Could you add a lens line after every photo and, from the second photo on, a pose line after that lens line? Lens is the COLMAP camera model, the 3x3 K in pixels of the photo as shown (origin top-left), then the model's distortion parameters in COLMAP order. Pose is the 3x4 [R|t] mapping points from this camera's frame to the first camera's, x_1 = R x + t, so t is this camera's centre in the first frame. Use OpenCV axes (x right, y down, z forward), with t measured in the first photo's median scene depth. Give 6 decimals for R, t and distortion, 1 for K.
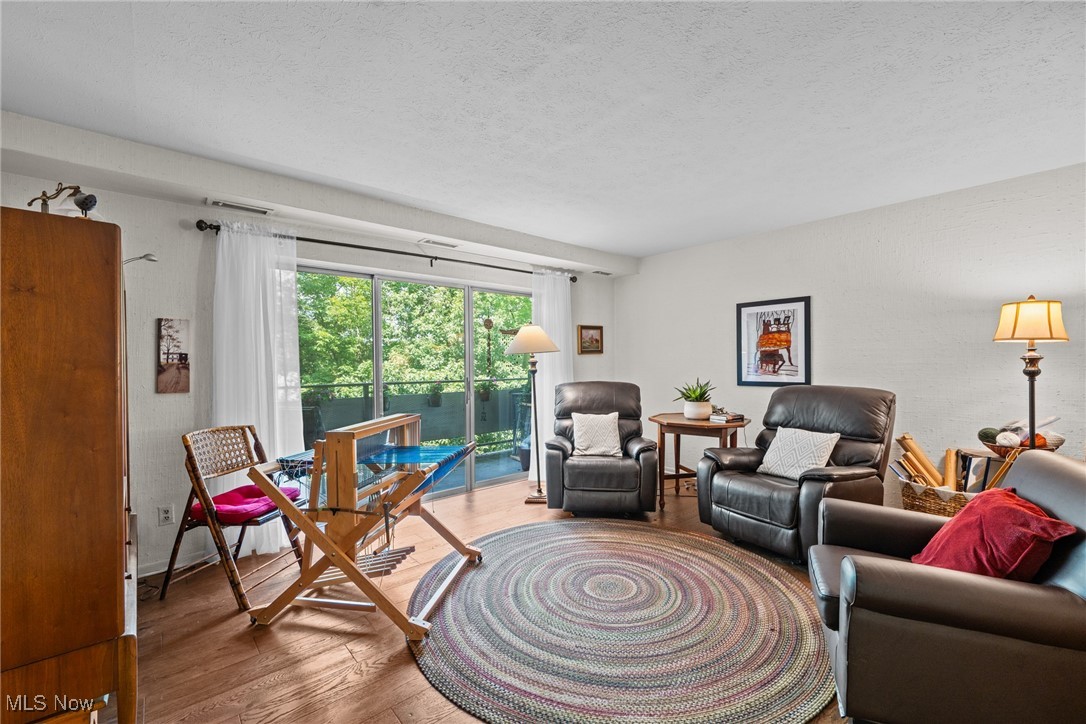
lens RADIAL K [[445.5, 0, 546.9], [0, 445.5, 364.3], [0, 0, 1]] dist [0.001378, -0.000518]
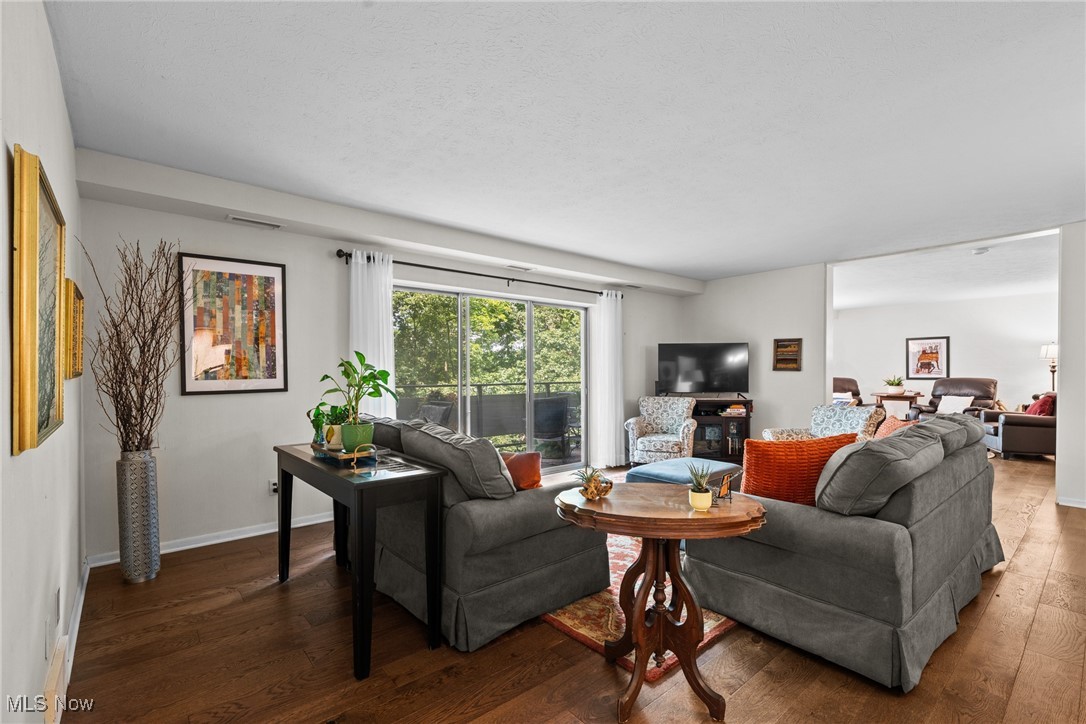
lens RADIAL K [[484.5, 0, 532.2], [0, 484.5, 370.7], [0, 0, 1]] dist [0.002164, 0.000790]
pose [[0.999802, 0.004834, 0.019287, -0.861113], [-0.004476, 0.999818, -0.018567, 0.037562], [-0.019373, 0.018477, 0.999642, -0.759717]]
